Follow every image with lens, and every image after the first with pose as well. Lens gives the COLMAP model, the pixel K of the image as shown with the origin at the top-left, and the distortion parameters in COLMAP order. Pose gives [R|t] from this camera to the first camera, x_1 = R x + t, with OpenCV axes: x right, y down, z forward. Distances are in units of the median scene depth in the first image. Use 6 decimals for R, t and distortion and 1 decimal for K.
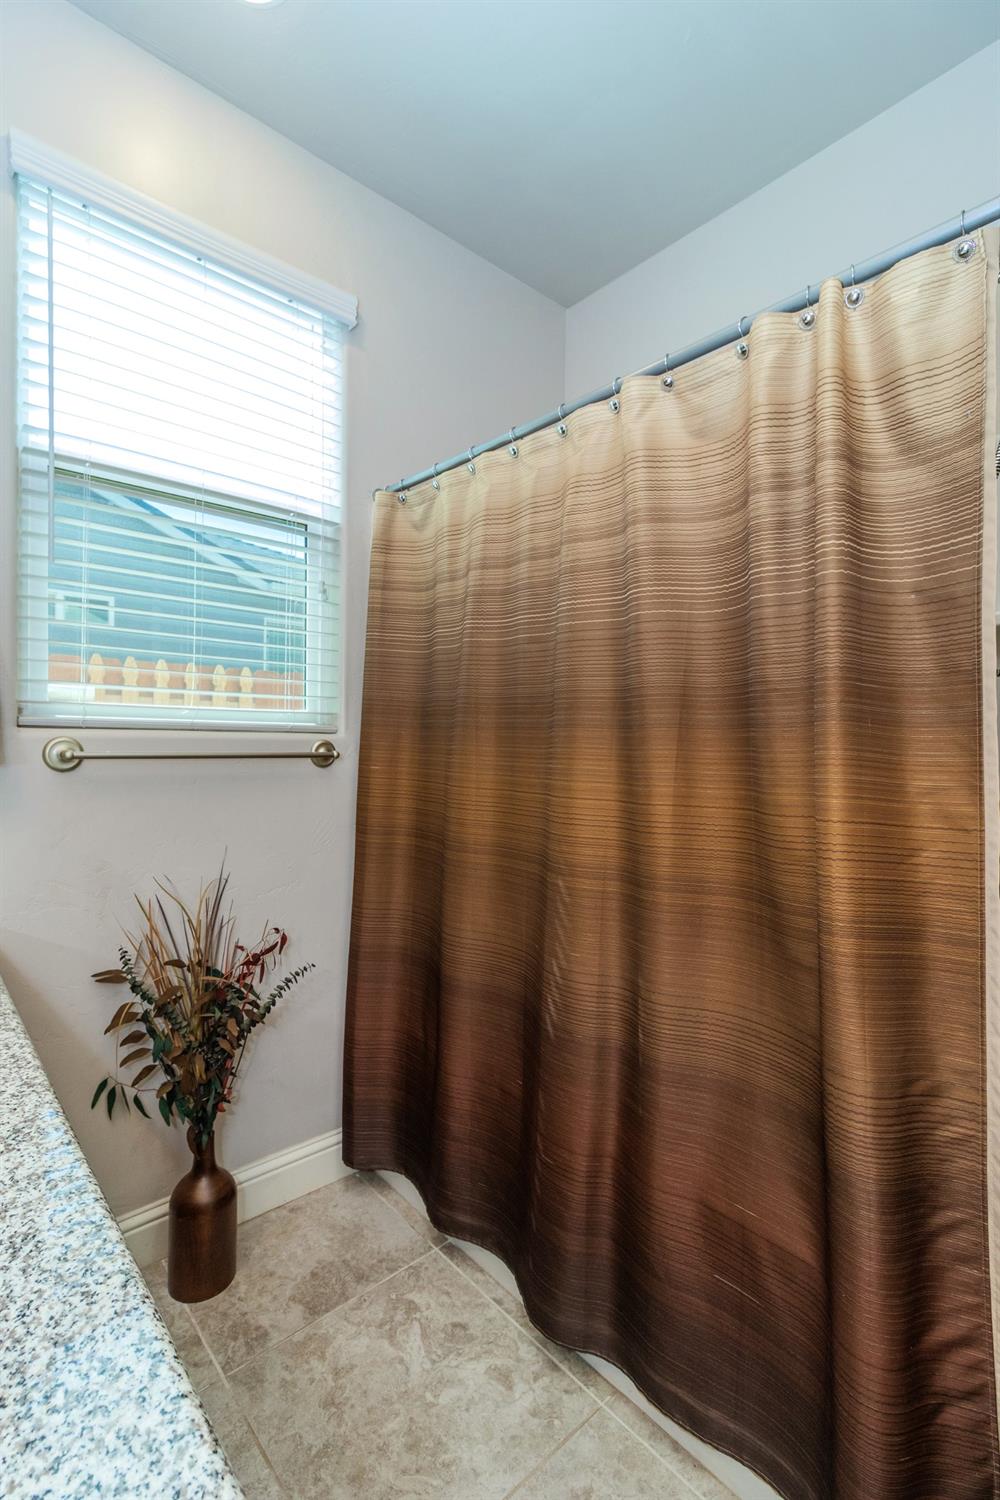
lens RADIAL K [[693.4, 0, 500.0], [0, 693.4, 750.0], [0, 0, 1]] dist [-0.000569, 0.000016]
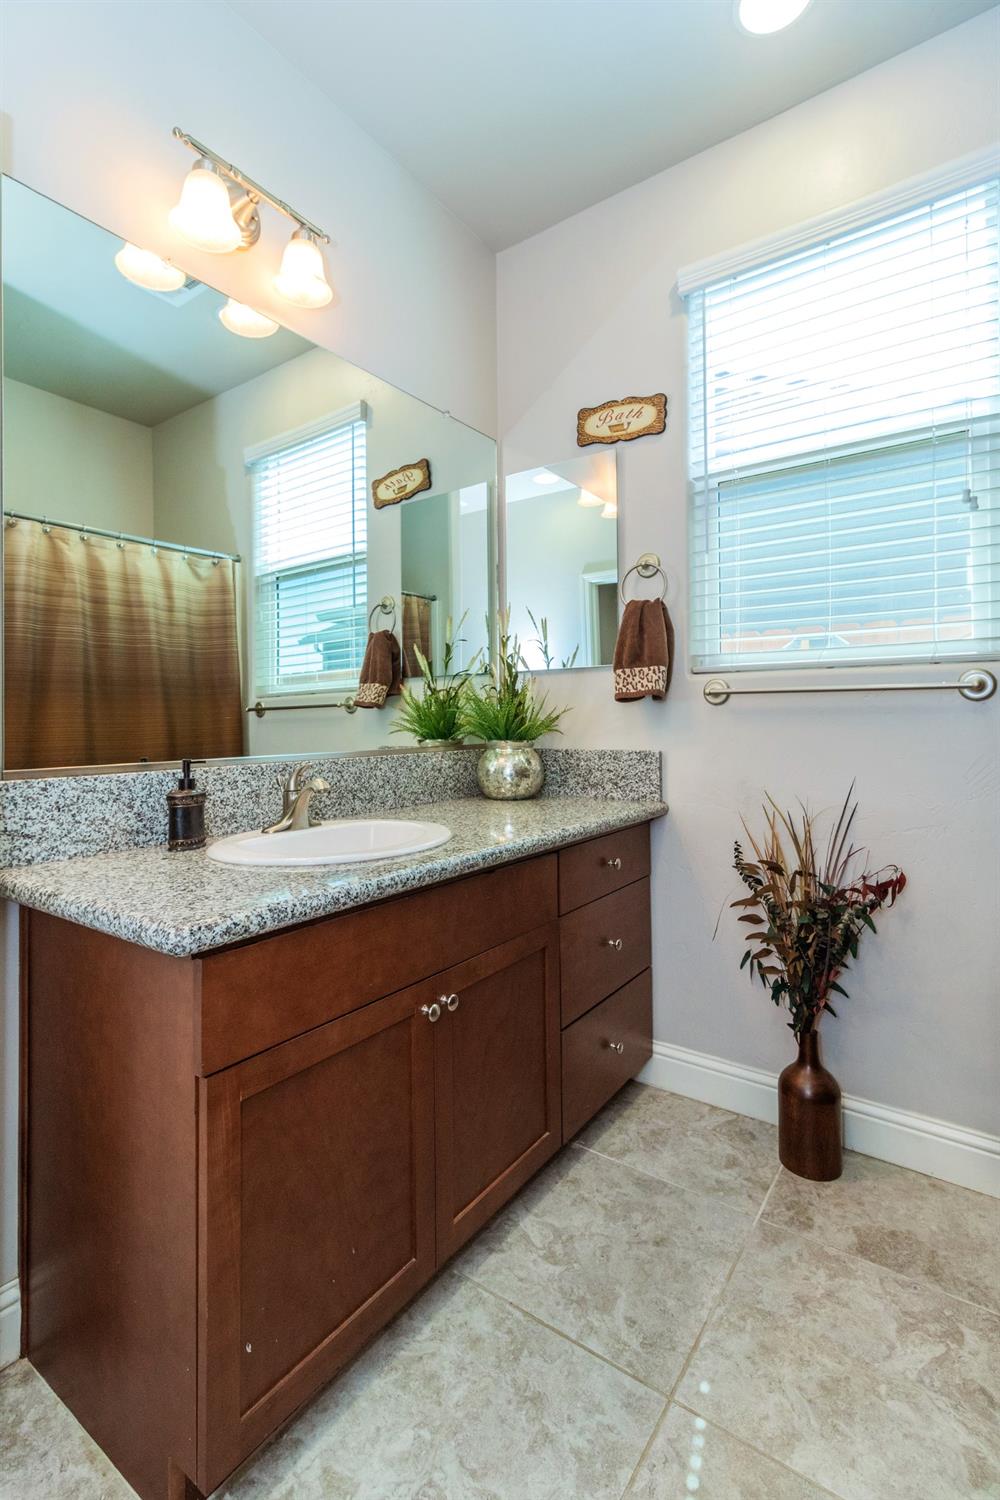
lens RADIAL K [[702.1, 0, 470.5], [0, 702.1, 706.4], [0, 0, 1]] dist [0.004313, 0.000292]
pose [[0.198242, -0.030652, -0.979674, 0.622471], [-0.003674, 0.999481, -0.032015, 0.081004], [0.980146, 0.009946, 0.198026, 0.261109]]
